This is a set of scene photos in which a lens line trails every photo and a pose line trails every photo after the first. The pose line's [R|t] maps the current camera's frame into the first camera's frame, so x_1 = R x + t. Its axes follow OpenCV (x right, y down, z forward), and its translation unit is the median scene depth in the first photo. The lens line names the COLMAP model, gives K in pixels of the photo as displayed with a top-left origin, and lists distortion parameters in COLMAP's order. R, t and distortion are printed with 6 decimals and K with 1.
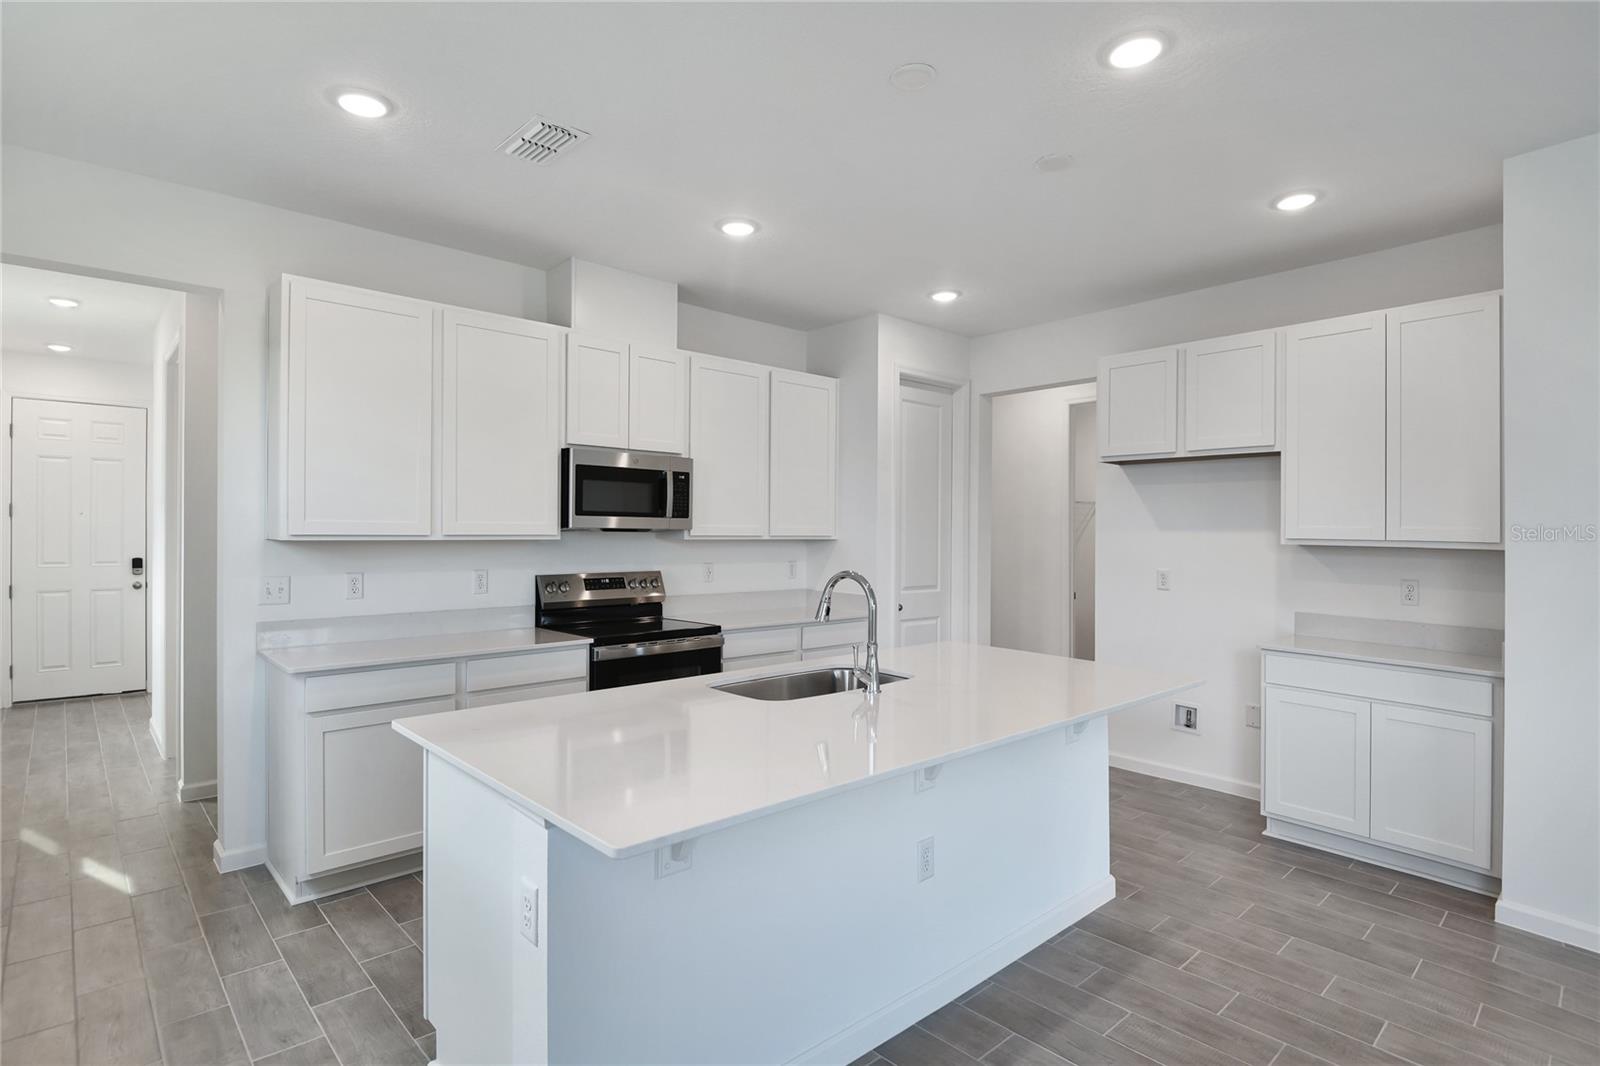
lens RADIAL K [[806.9, 0, 799.9], [0, 806.9, 525.5], [0, 0, 1]] dist [-0.024092, -0.001653]
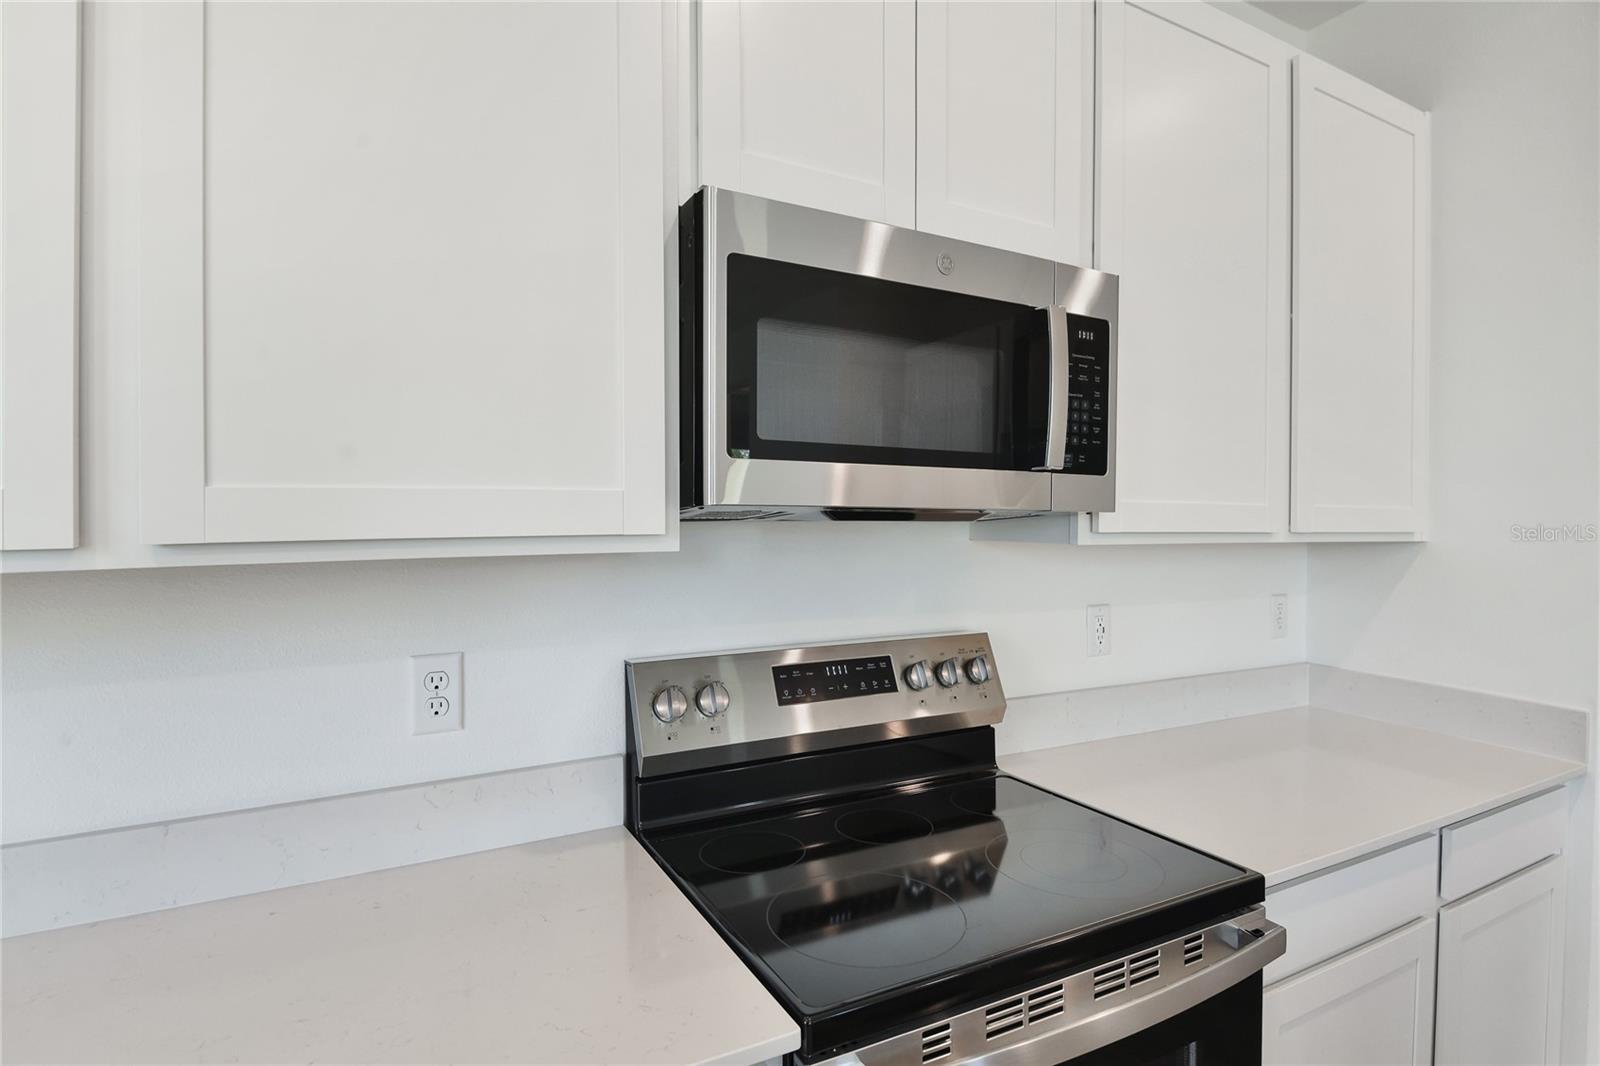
lens RADIAL K [[806.9, 0, 802.7], [0, 806.9, 529.4], [0, 0, 1]] dist [-0.024092, -0.001653]
pose [[0.966741, -0.002868, -0.255742, -0.177930], [0.006021, 0.999915, 0.011544, 0.007050], [0.255687, -0.012700, 0.966676, 0.706429]]
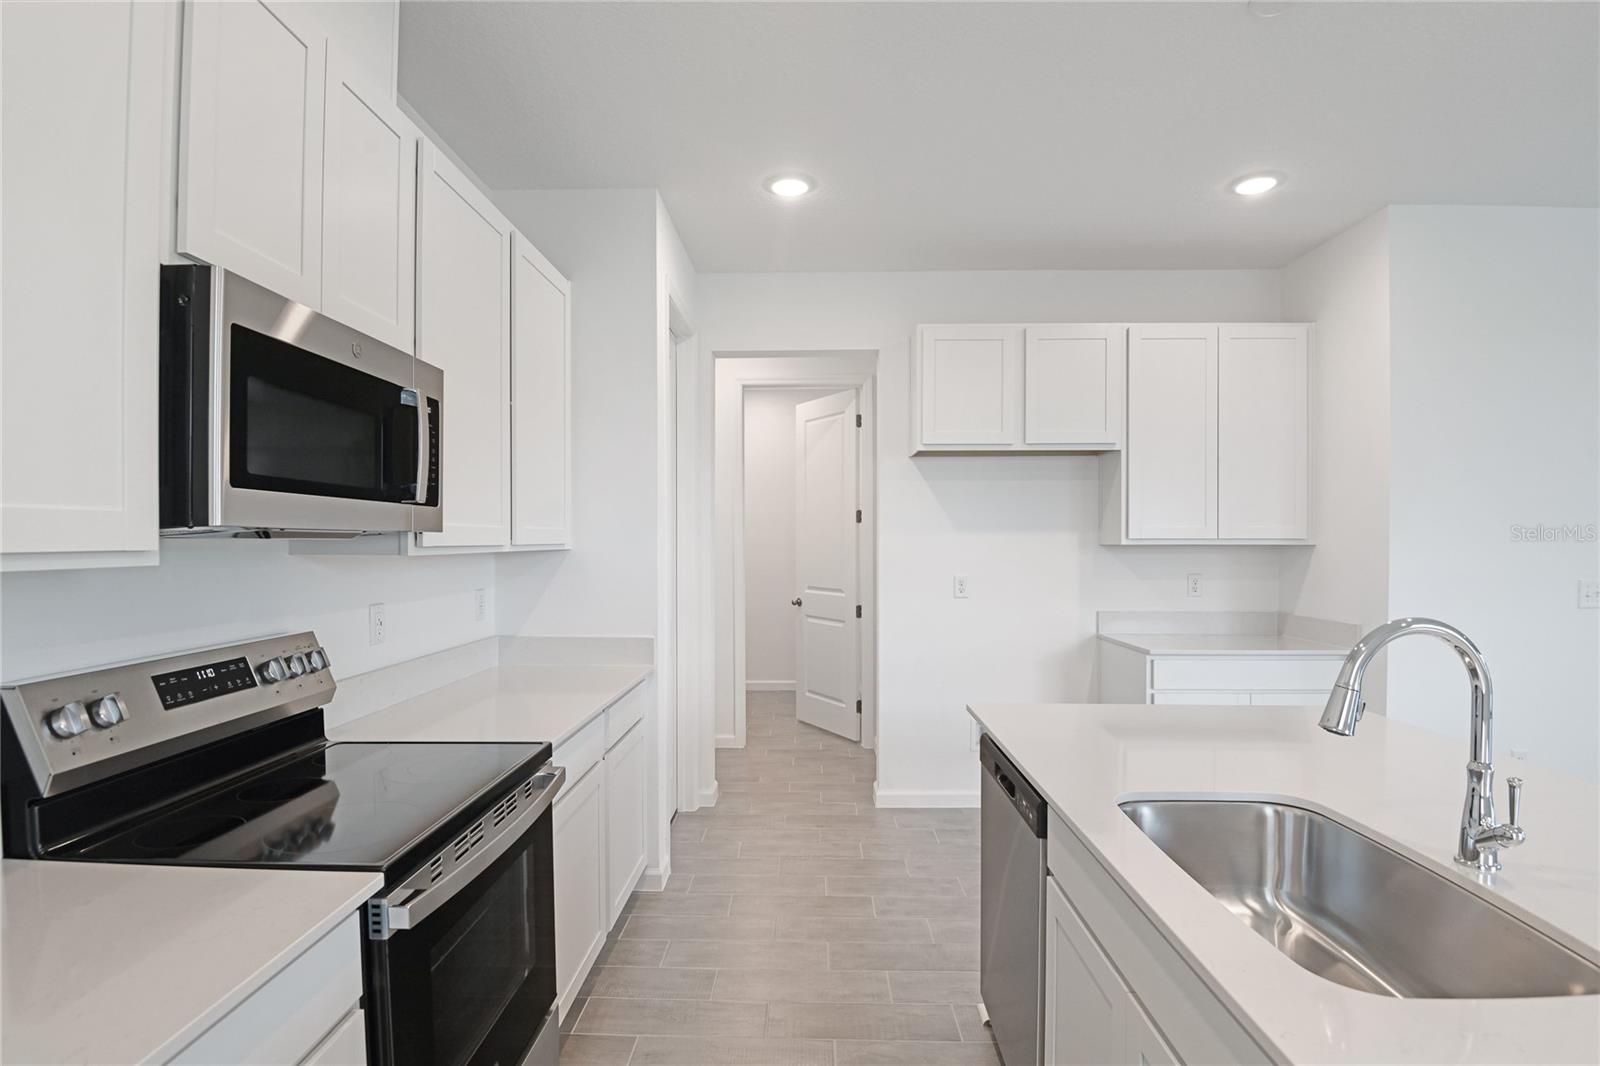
lens RADIAL K [[757.5, 0, 814.6], [0, 757.5, 538.6], [0, 0, 1]] dist [-0.056447, -0.000366]
pose [[0.680753, -0.010844, 0.732433, -0.307347], [0.004858, 0.999935, 0.010288, 0.005097], [-0.732497, -0.003445, 0.680762, 0.597140]]
